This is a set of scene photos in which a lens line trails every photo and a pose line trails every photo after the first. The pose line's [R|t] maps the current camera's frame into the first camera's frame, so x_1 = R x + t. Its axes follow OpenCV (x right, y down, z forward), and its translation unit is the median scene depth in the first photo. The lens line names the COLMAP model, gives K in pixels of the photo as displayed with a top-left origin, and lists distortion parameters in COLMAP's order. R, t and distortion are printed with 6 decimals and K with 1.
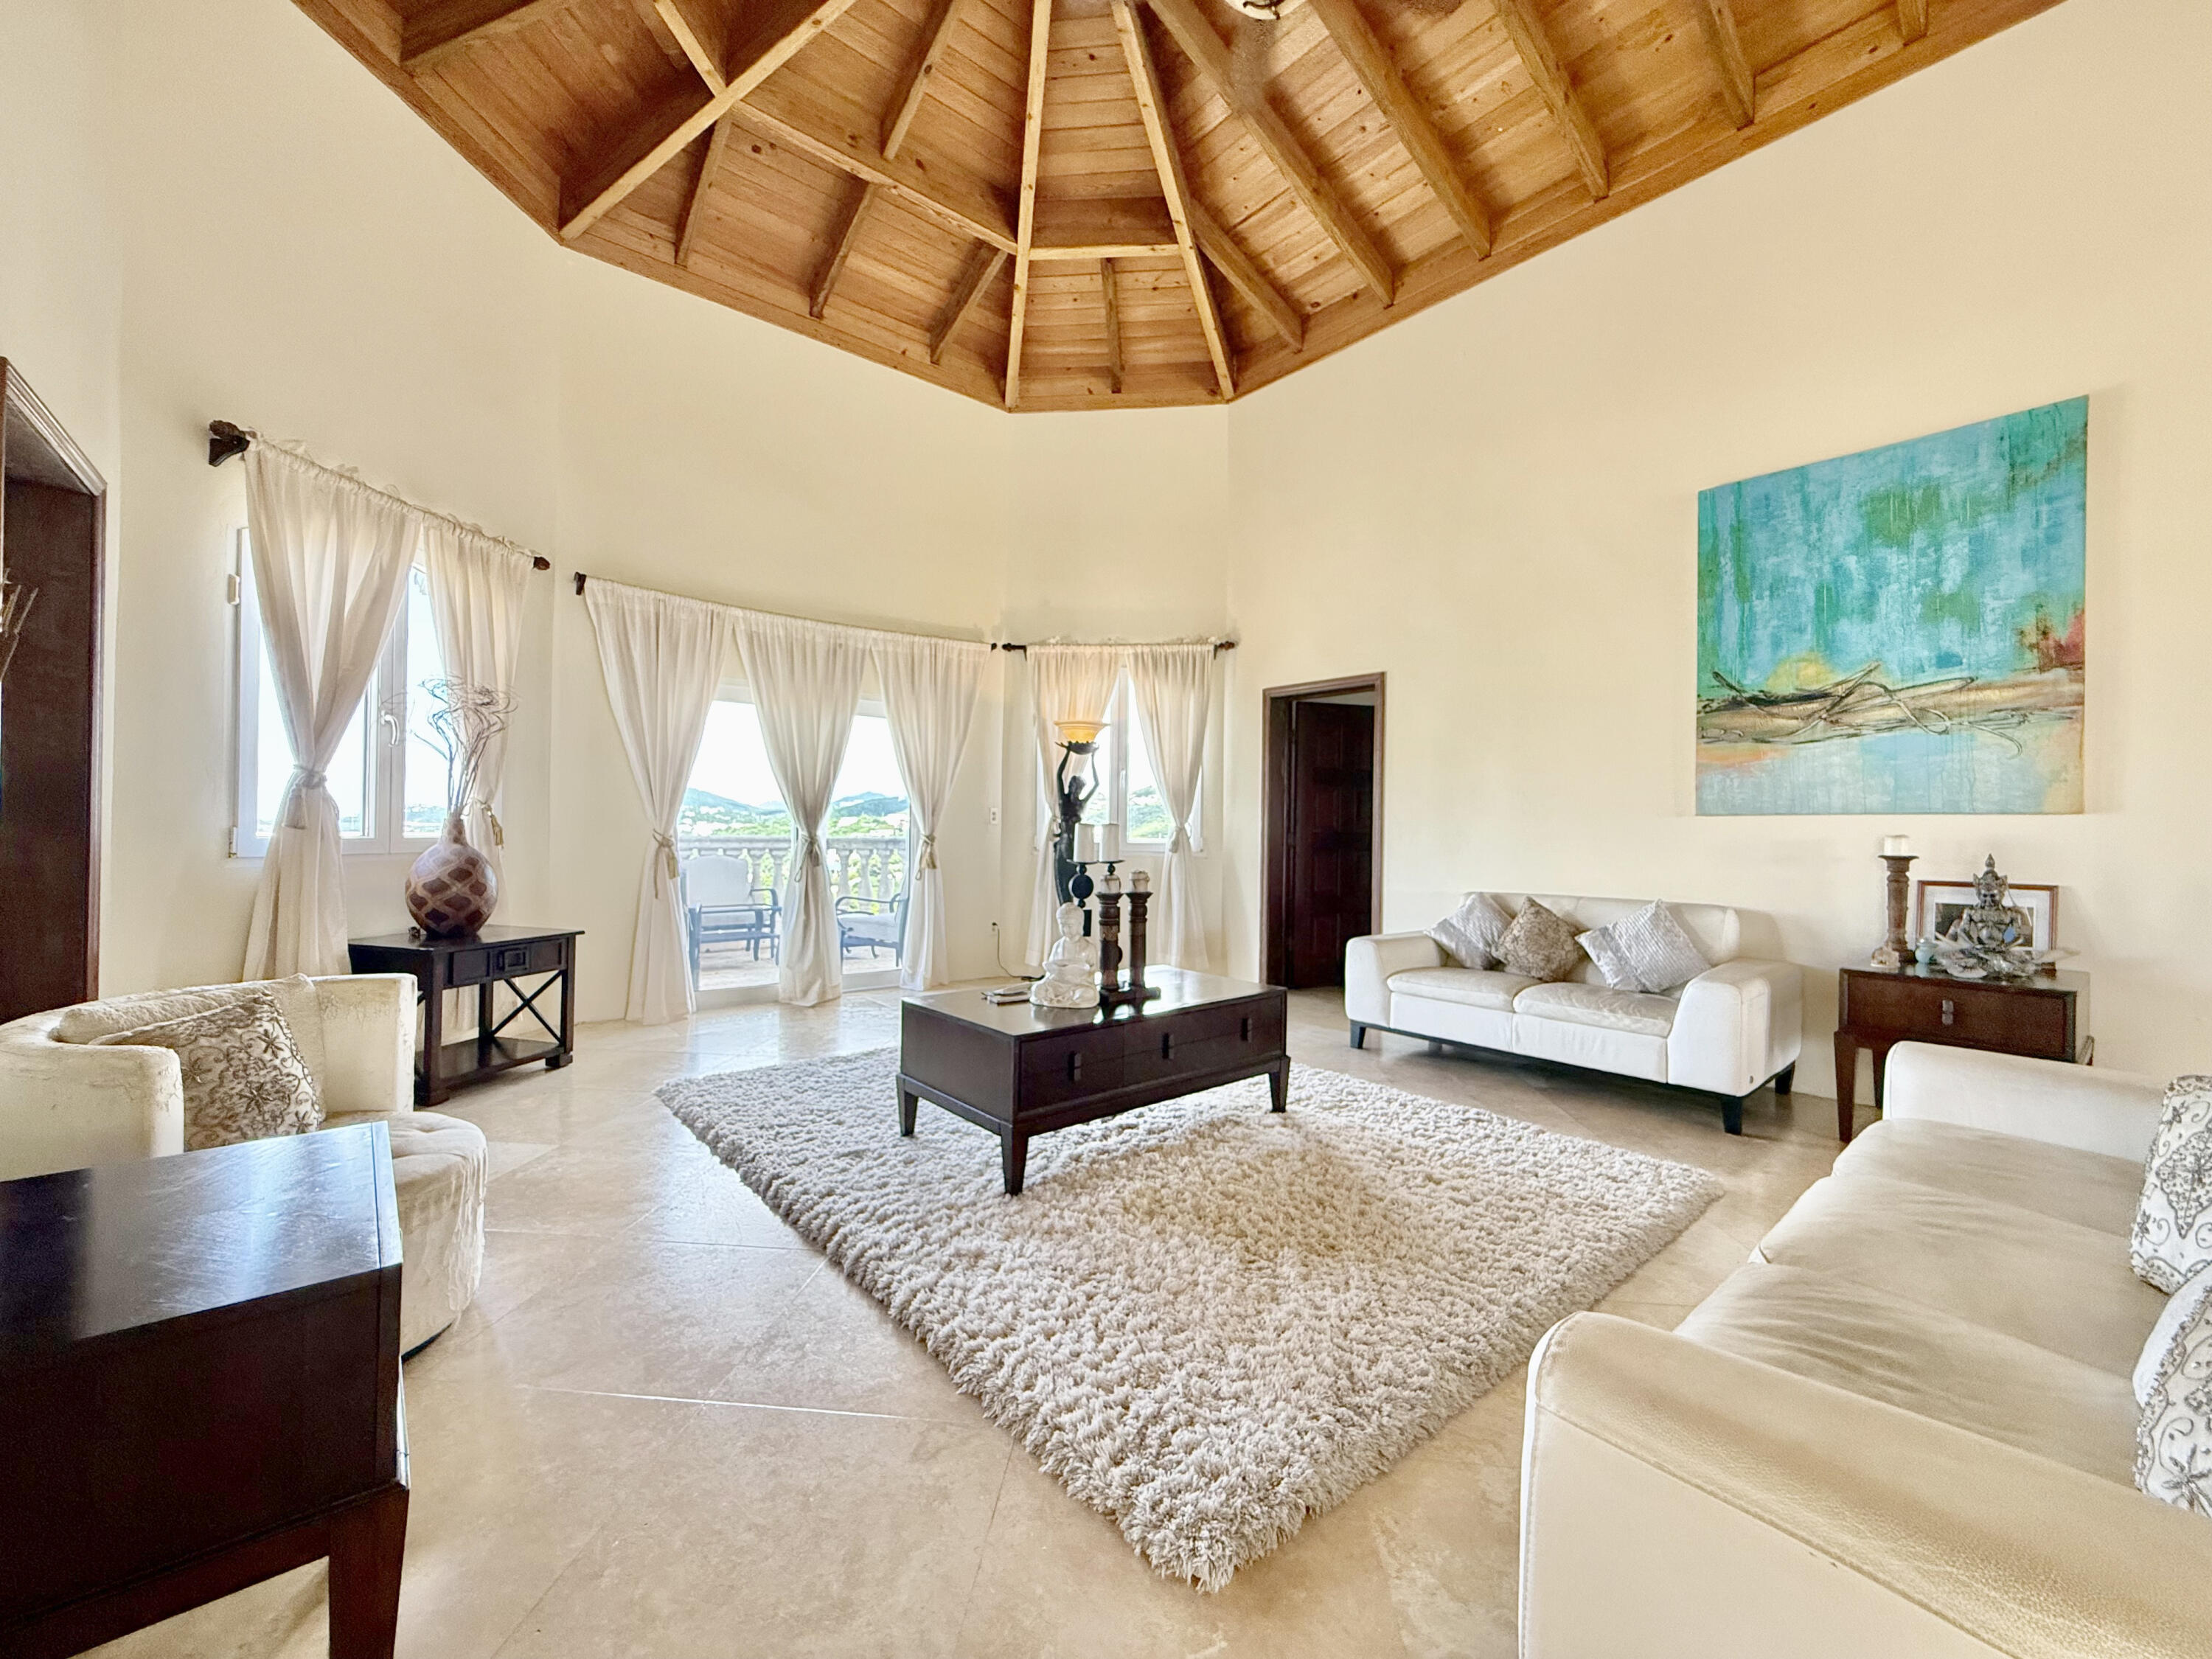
lens RADIAL K [[897.5, 0, 1099.3], [0, 897.5, 820.0], [0, 0, 1]] dist [0.011066, 0.000304]
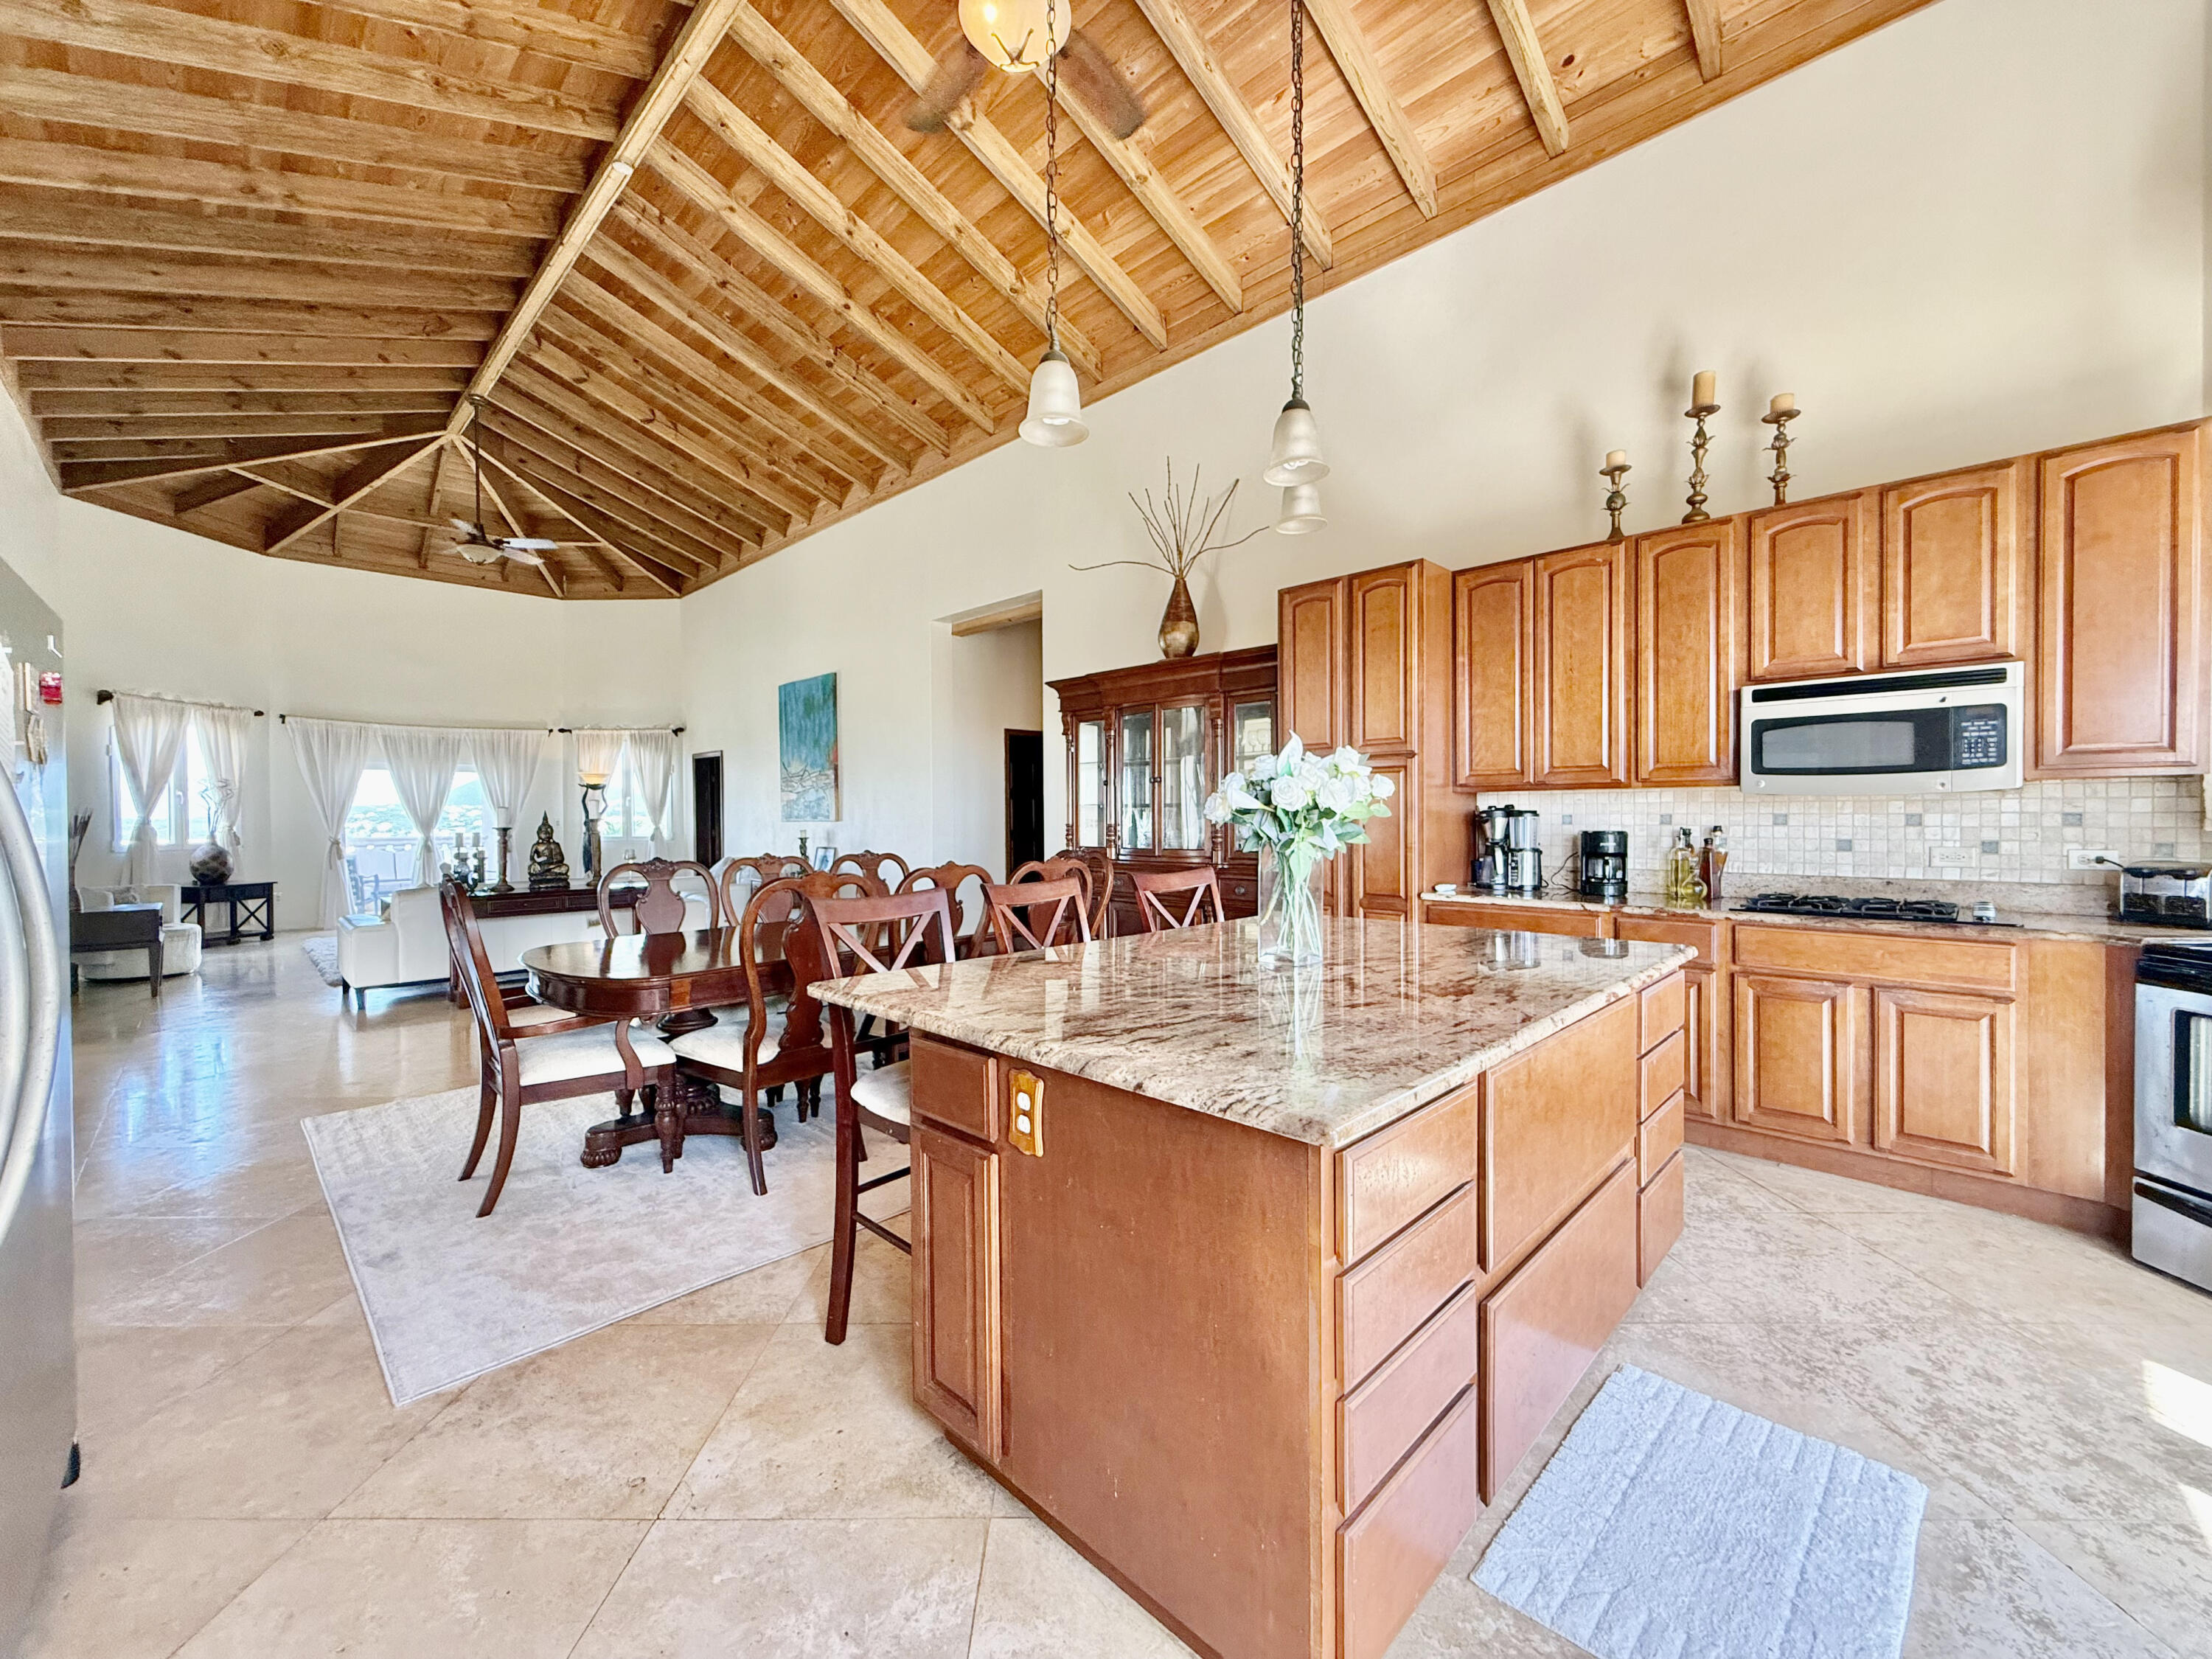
lens RADIAL K [[897.5, 0, 1092.4], [0, 897.5, 822.9], [0, 0, 1]] dist [0.011066, 0.000304]
pose [[0.996260, -0.020520, 0.083929, 1.078791], [0.018778, 0.999593, 0.021498, -0.031319], [-0.084336, -0.019842, 0.996240, -1.216465]]
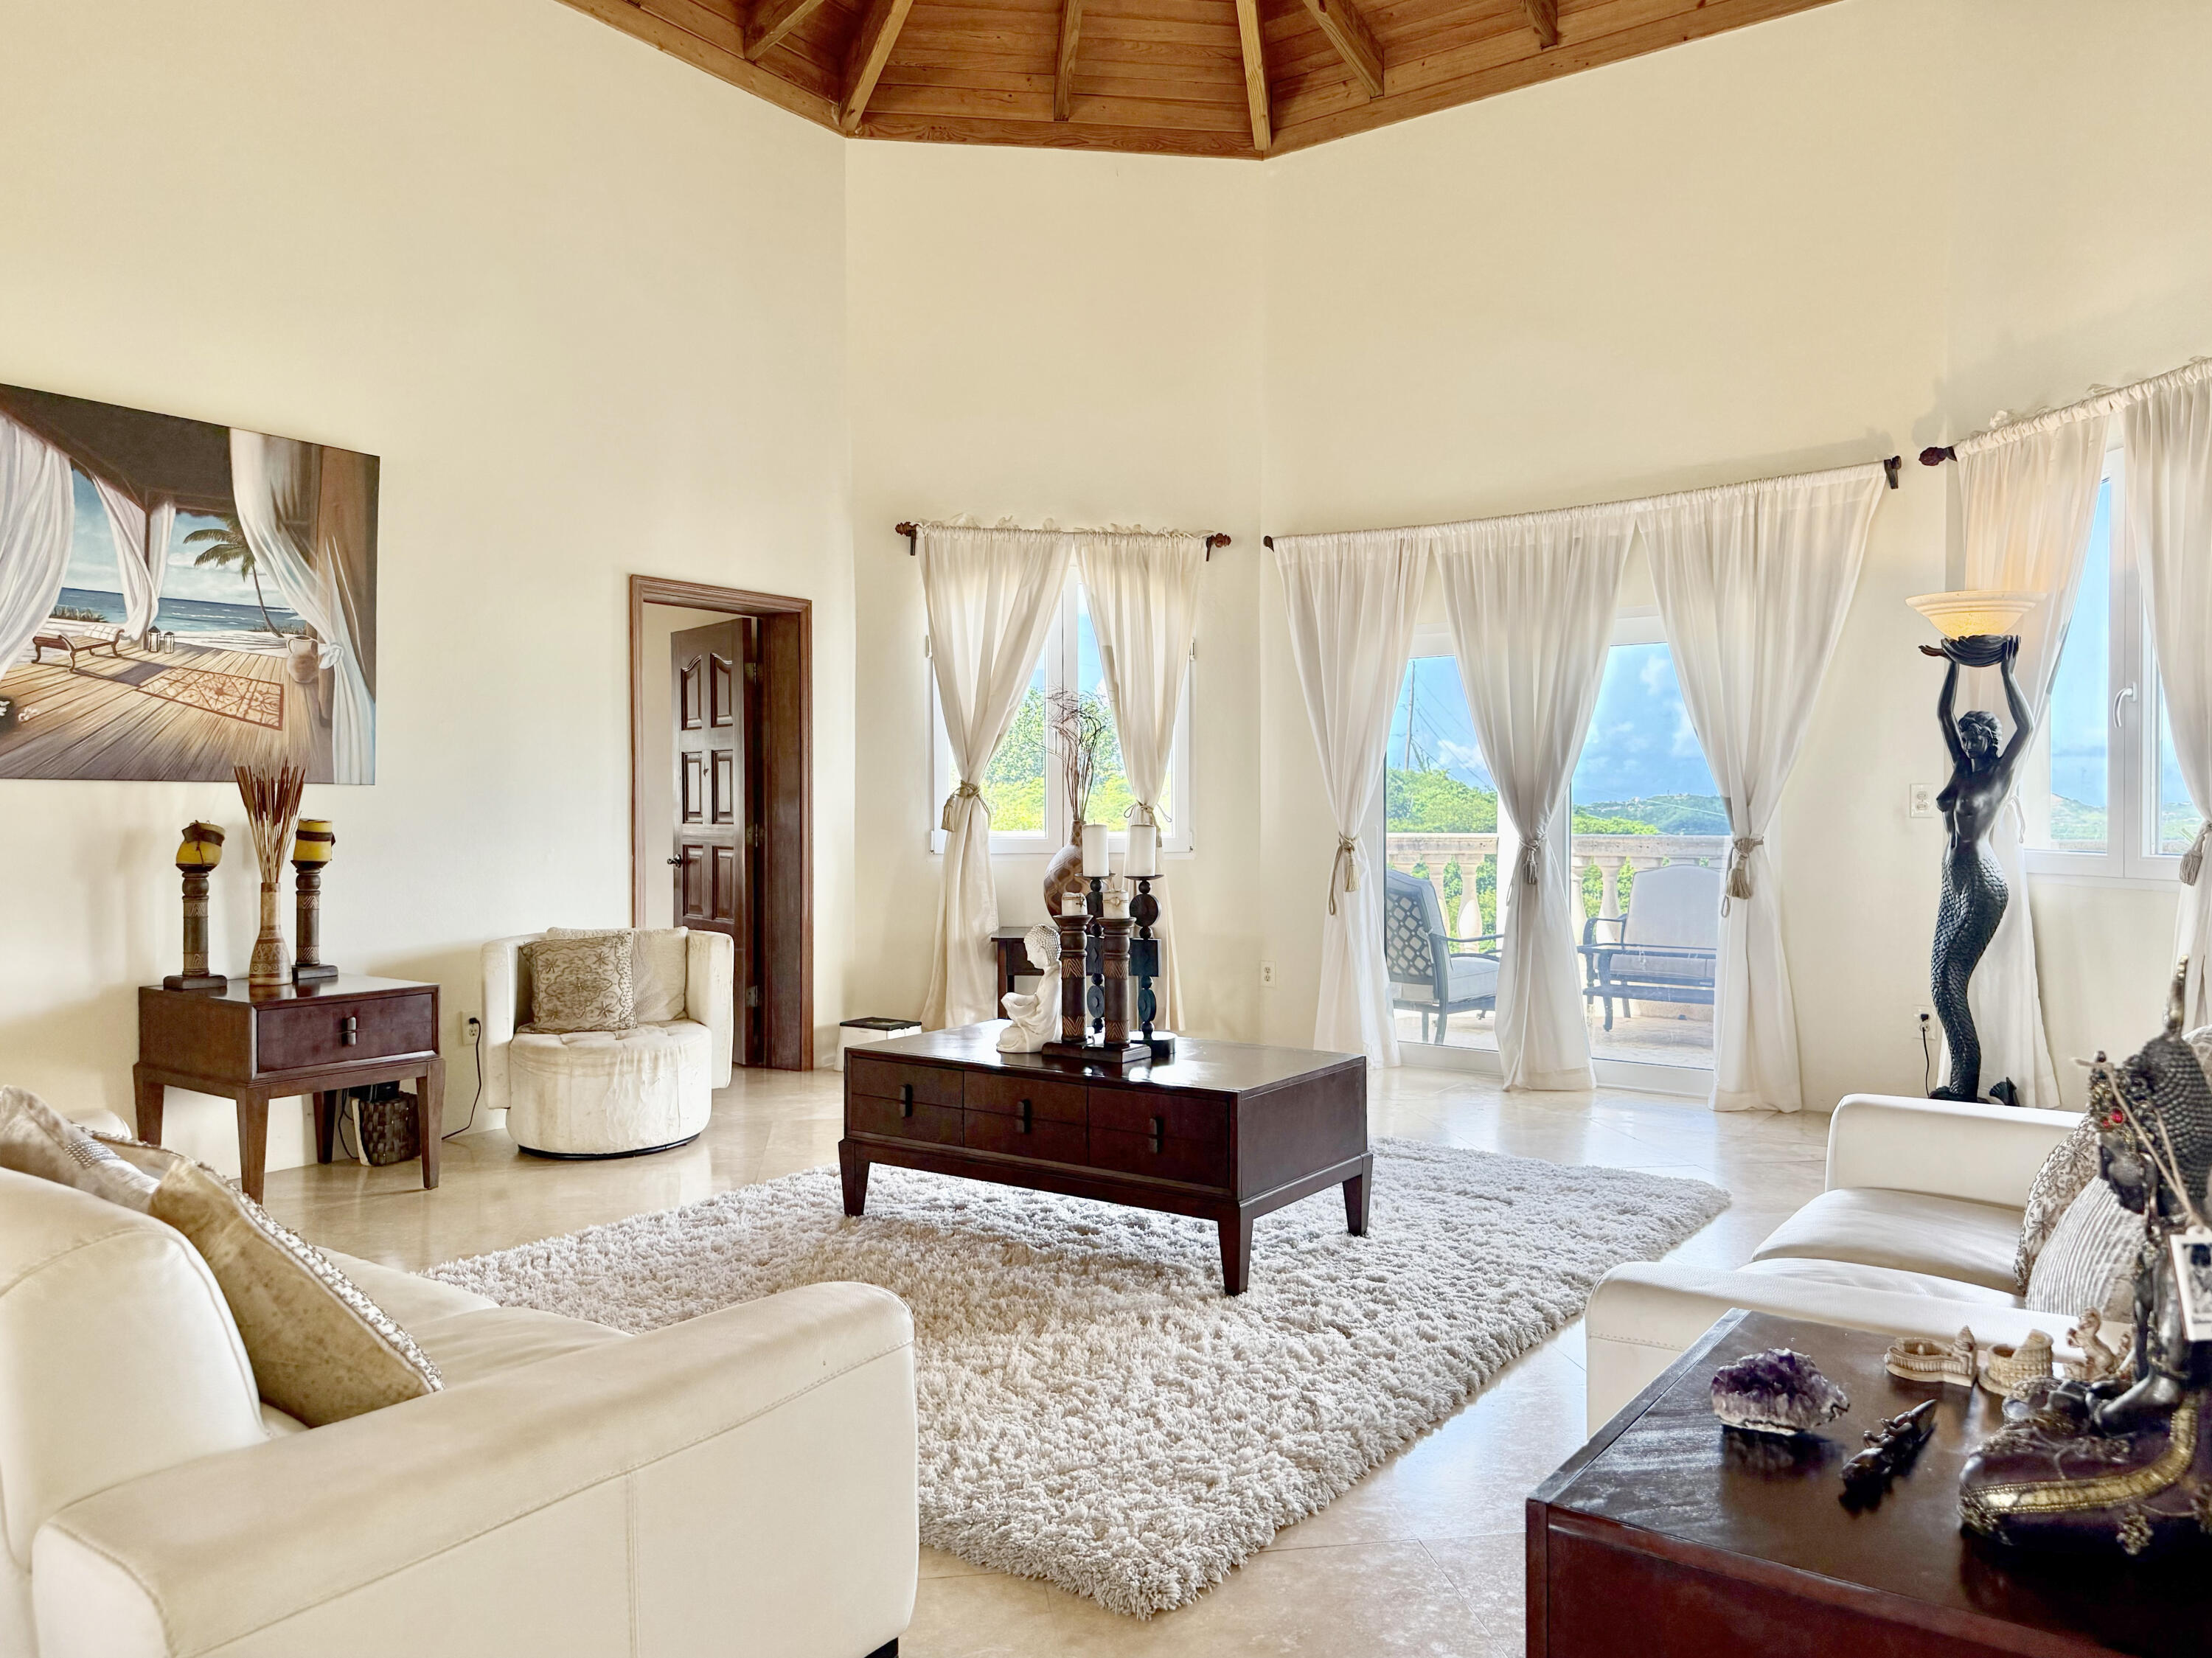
lens RADIAL K [[1580.1, 0, 1100.5], [0, 1580.1, 825.6], [0, 0, 1]] dist [0.079805, -0.075643]
pose [[0.236653, -0.001763, -0.971593, 0.853794], [0.015569, 0.999877, 0.001978, 0.001512], [0.971470, -0.015595, 0.236651, 0.456583]]
